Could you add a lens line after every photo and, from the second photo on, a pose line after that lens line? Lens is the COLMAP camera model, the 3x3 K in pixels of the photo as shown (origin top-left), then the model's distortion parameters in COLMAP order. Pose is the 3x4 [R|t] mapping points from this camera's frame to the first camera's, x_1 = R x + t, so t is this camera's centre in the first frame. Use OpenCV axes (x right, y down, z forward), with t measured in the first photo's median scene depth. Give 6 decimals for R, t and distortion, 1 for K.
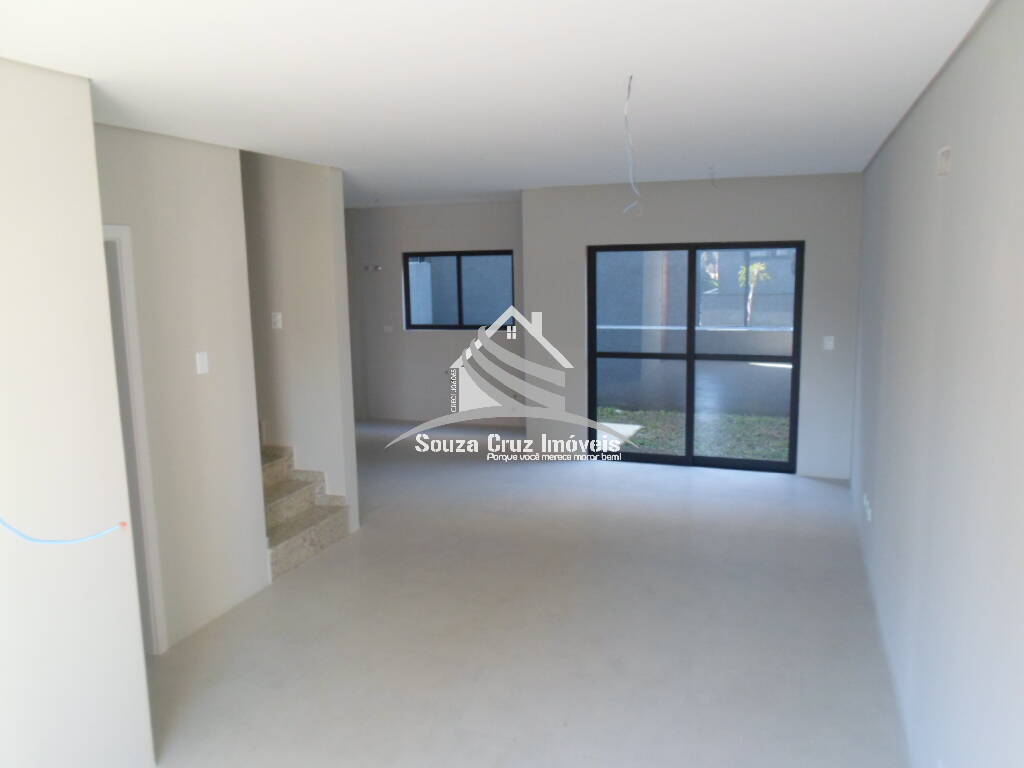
lens RADIAL K [[784.1, 0, 511.5], [0, 784.1, 372.4], [0, 0, 1]] dist [-0.019953, -0.005431]
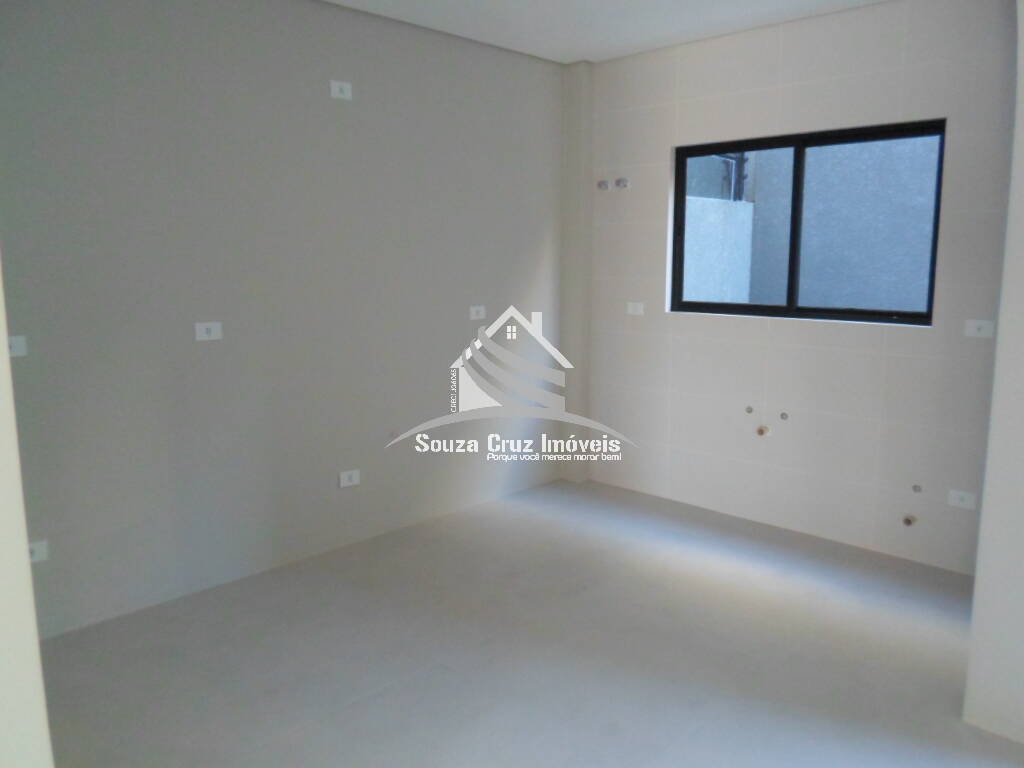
lens RADIAL K [[784.1, 0, 511.5], [0, 784.1, 372.4], [0, 0, 1]] dist [-0.019953, -0.005431]
pose [[0.906270, 0.082868, -0.414498, -0.030556], [-0.081156, 0.996464, 0.021774, -0.028347], [0.414836, 0.013906, 0.909790, 0.738746]]
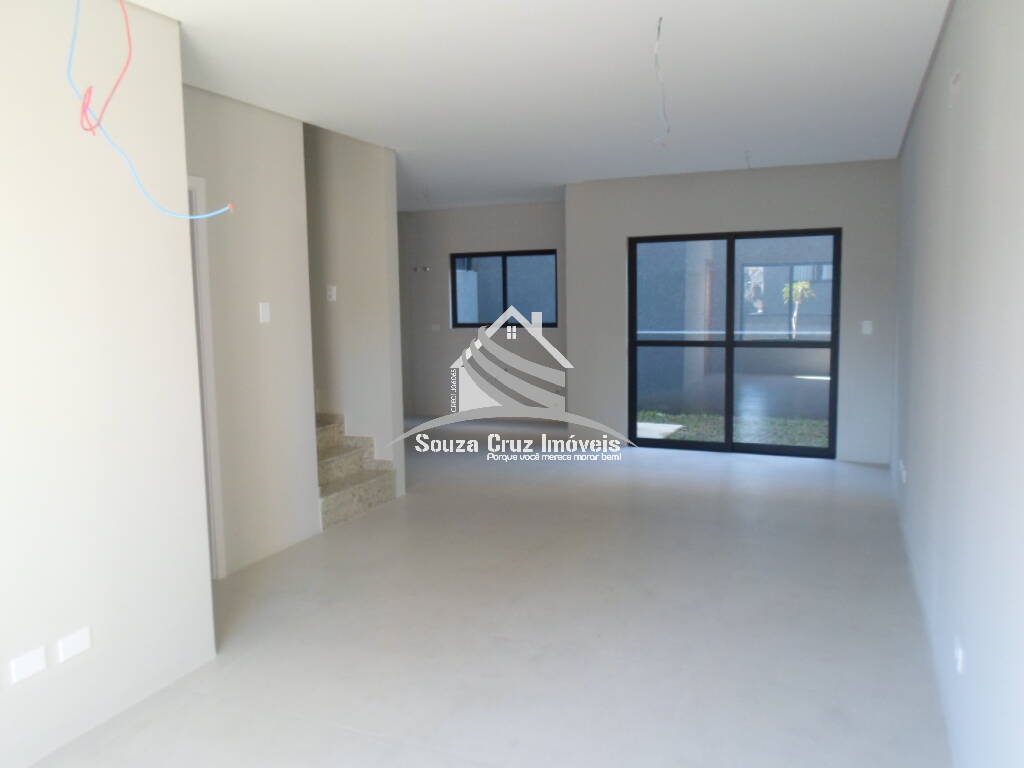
lens RADIAL K [[784.1, 0, 511.5], [0, 784.1, 372.4], [0, 0, 1]] dist [-0.019953, -0.005431]
pose [[0.998275, 0.008053, -0.058160, 0.005134], [-0.010870, 0.998775, -0.048284, 0.073947], [0.057700, 0.048833, 0.997139, -0.033477]]
